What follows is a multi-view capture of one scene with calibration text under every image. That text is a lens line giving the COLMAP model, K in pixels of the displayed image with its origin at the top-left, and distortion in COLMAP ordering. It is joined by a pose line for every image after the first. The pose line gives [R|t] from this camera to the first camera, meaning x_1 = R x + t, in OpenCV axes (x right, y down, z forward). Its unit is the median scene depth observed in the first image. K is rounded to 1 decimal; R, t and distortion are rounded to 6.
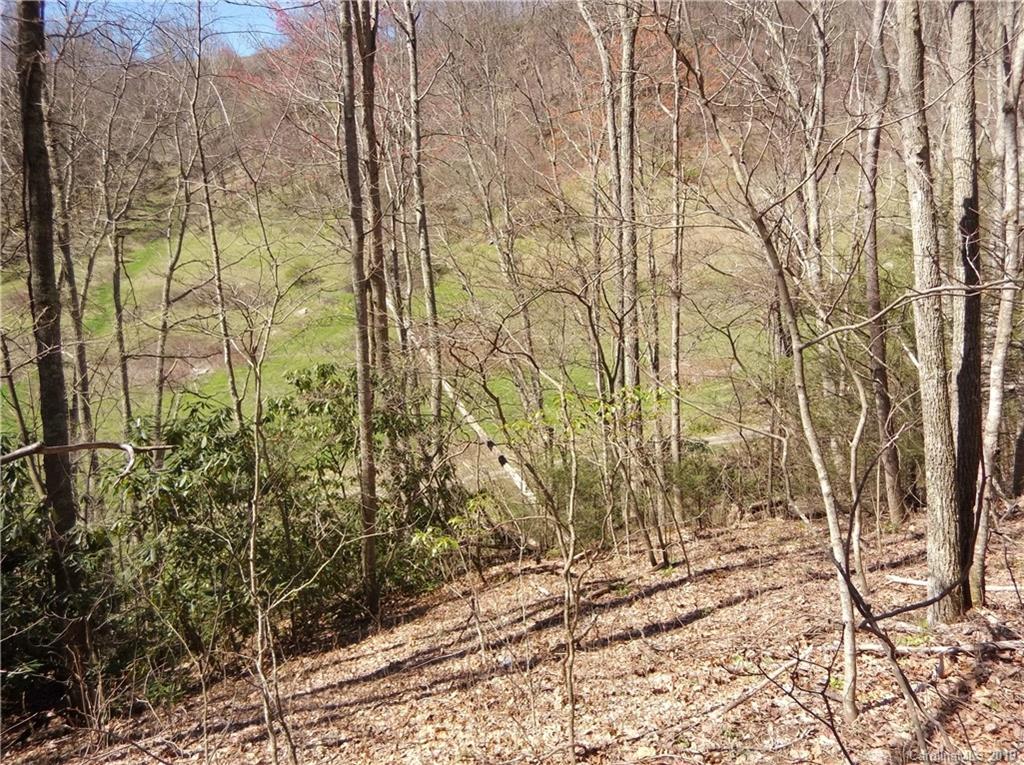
lens RADIAL K [[754.0, 0, 509.9], [0, 754.0, 372.5], [0, 0, 1]] dist [-0.004090, -0.002902]
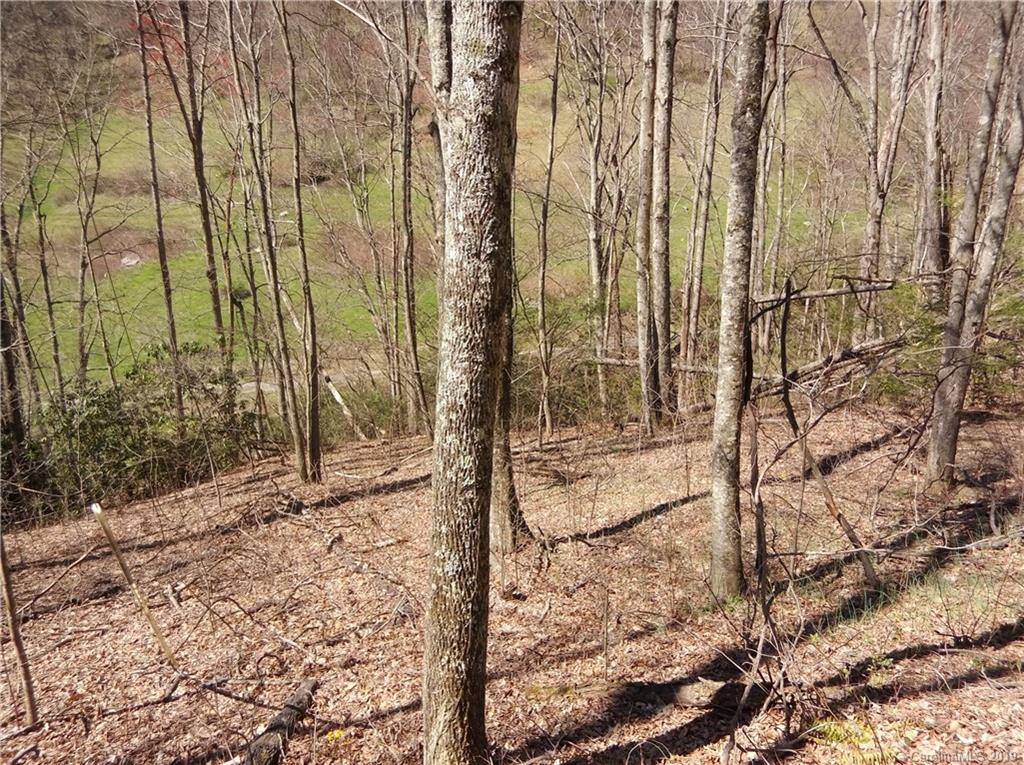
lens RADIAL K [[754.0, 0, 506.4], [0, 754.0, 376.3], [0, 0, 1]] dist [-0.004090, -0.002902]
pose [[0.997697, 0.022254, 0.064079, 0.245373], [-0.031900, 0.987605, 0.153686, -0.130216], [-0.059865, -0.155376, 0.986040, -0.445384]]
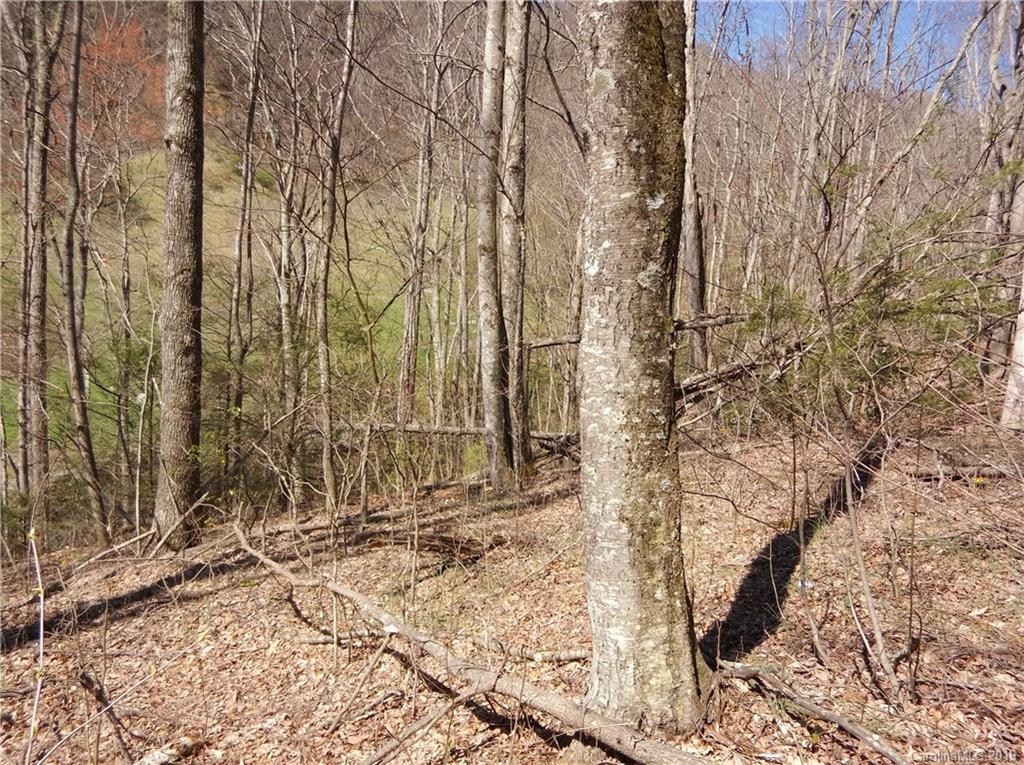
lens RADIAL K [[754.0, 0, 503.2], [0, 754.0, 371.0], [0, 0, 1]] dist [-0.004090, -0.002902]
pose [[0.864449, 0.044014, 0.500790, 0.187980], [-0.038849, 0.999030, -0.020744, -0.035193], [-0.501217, -0.001523, 0.865320, -0.169517]]
